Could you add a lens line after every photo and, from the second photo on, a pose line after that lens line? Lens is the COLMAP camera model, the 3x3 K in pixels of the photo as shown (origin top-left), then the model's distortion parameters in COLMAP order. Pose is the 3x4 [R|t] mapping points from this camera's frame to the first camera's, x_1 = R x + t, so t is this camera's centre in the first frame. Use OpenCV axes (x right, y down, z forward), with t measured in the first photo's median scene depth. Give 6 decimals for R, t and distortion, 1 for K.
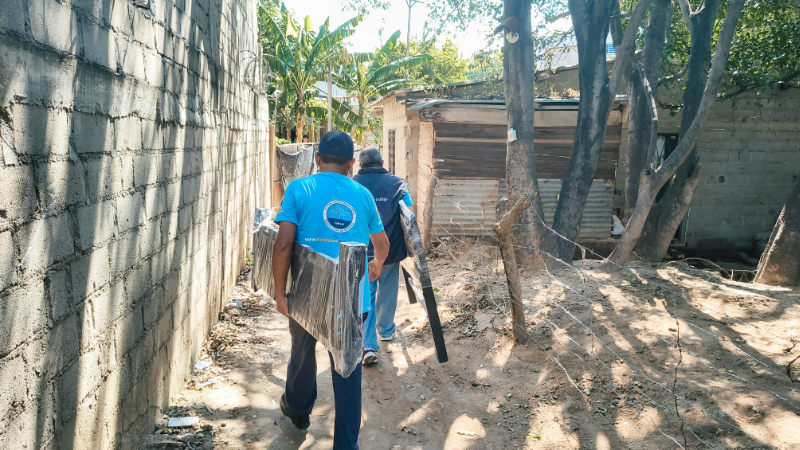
lens RADIAL K [[539.8, 0, 400.0], [0, 539.8, 225.0], [0, 0, 1]] dist [0.075522, -0.095507]
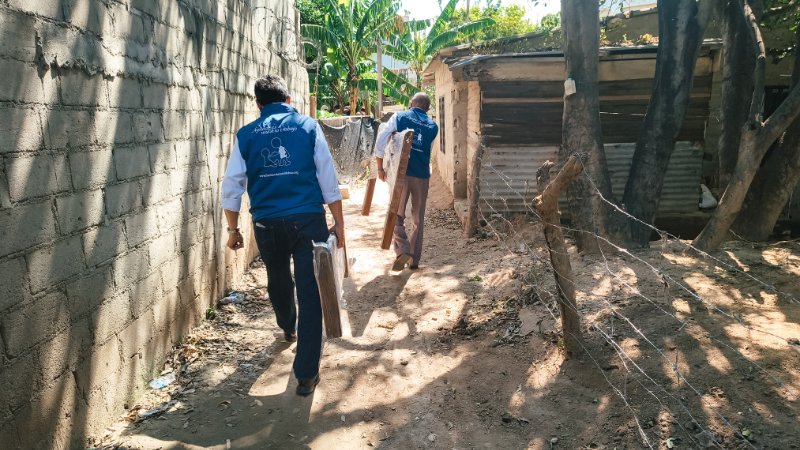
lens RADIAL K [[539.8, 0, 400.0], [0, 539.8, 225.0], [0, 0, 1]] dist [0.075522, -0.095507]
pose [[0.992141, -0.013314, -0.124411, 0.041701], [0.018707, 0.998931, 0.042281, -0.000206], [0.123715, -0.044276, 0.991329, 0.123126]]
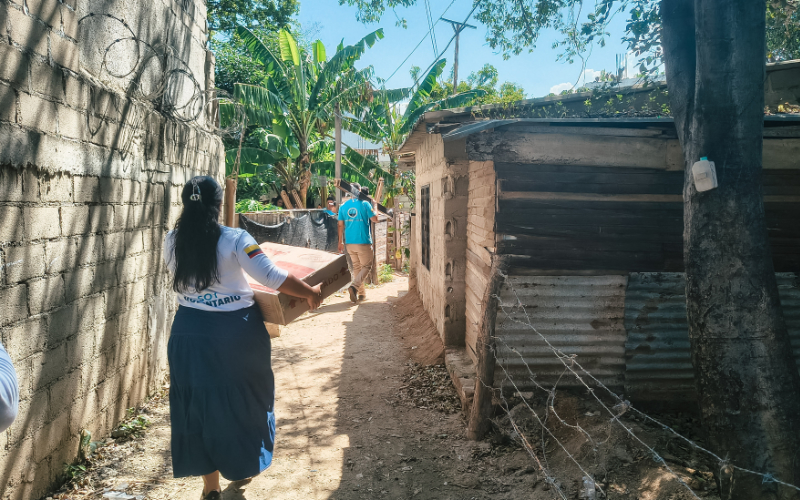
lens RADIAL K [[665.9, 0, 434.6], [0, 665.9, 252.3], [0, 0, 1]] dist [0.041926, -0.000282]
pose [[0.999696, -0.007278, -0.023546, 0.020687], [0.005134, 0.995941, -0.089861, -0.053785], [0.024104, 0.089712, 0.995676, 0.407659]]
